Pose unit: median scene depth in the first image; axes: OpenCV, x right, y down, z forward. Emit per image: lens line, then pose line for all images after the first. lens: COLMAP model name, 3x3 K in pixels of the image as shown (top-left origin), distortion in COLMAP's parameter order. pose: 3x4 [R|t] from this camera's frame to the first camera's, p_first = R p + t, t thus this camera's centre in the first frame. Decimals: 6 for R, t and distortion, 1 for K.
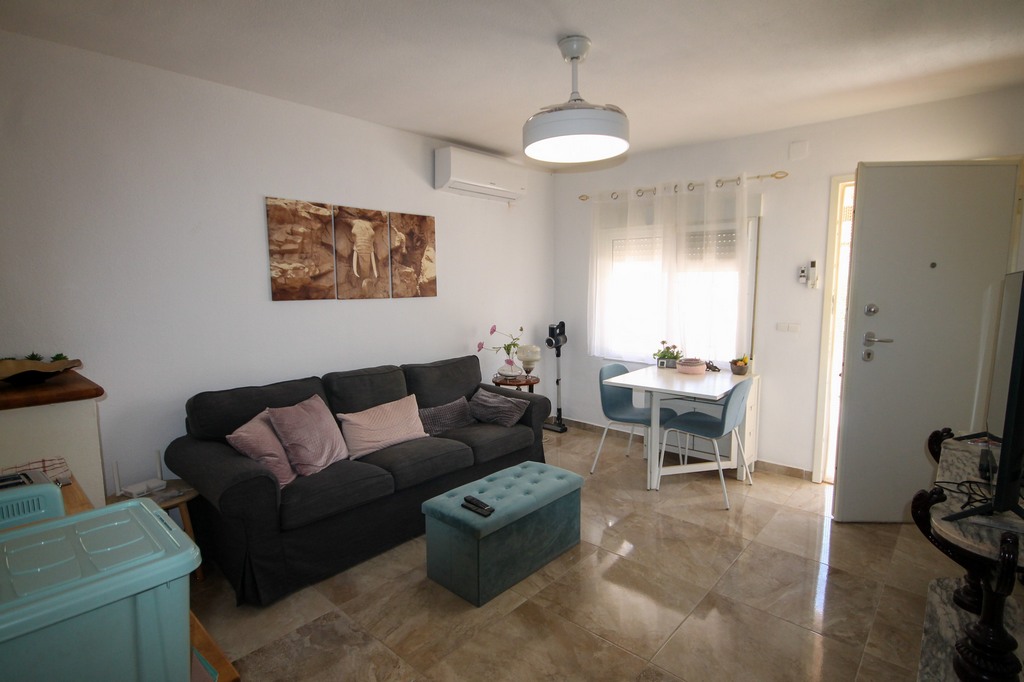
lens RADIAL K [[508.4, 0, 517.8], [0, 508.4, 345.5], [0, 0, 1]] dist [-0.006714, 0.000648]
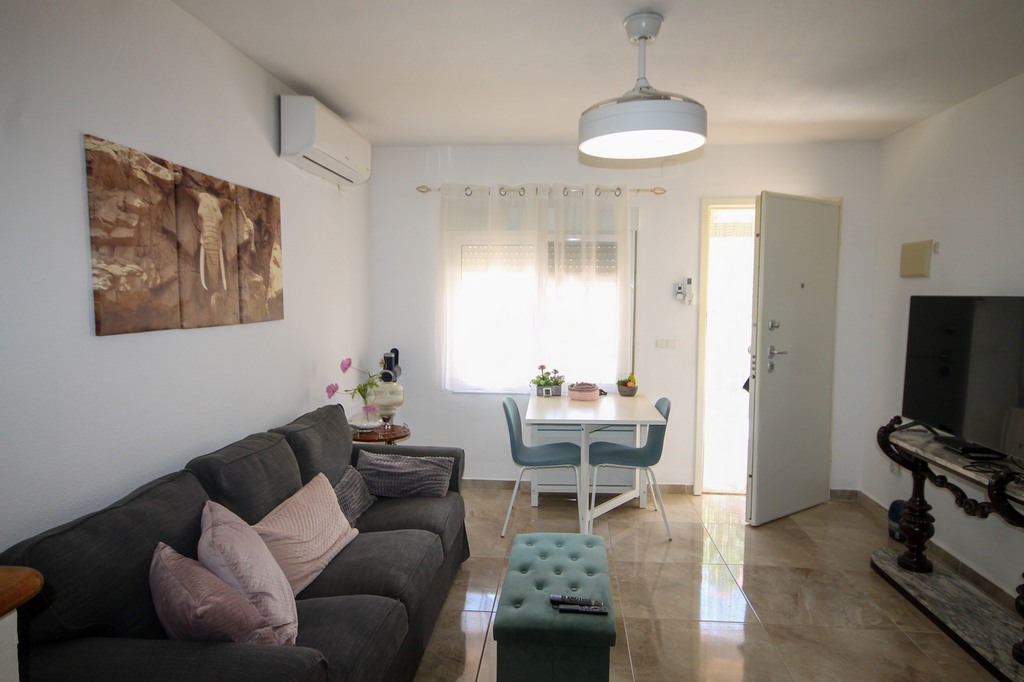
lens RADIAL K [[626.3, 0, 517.8], [0, 626.3, 347.6], [0, 0, 1]] dist [0.003161, 0.003624]
pose [[0.798129, -0.046088, 0.600722, -0.454129], [0.066830, 0.997689, -0.012247, -0.034306], [-0.598769, 0.049921, 0.799364, 0.203640]]
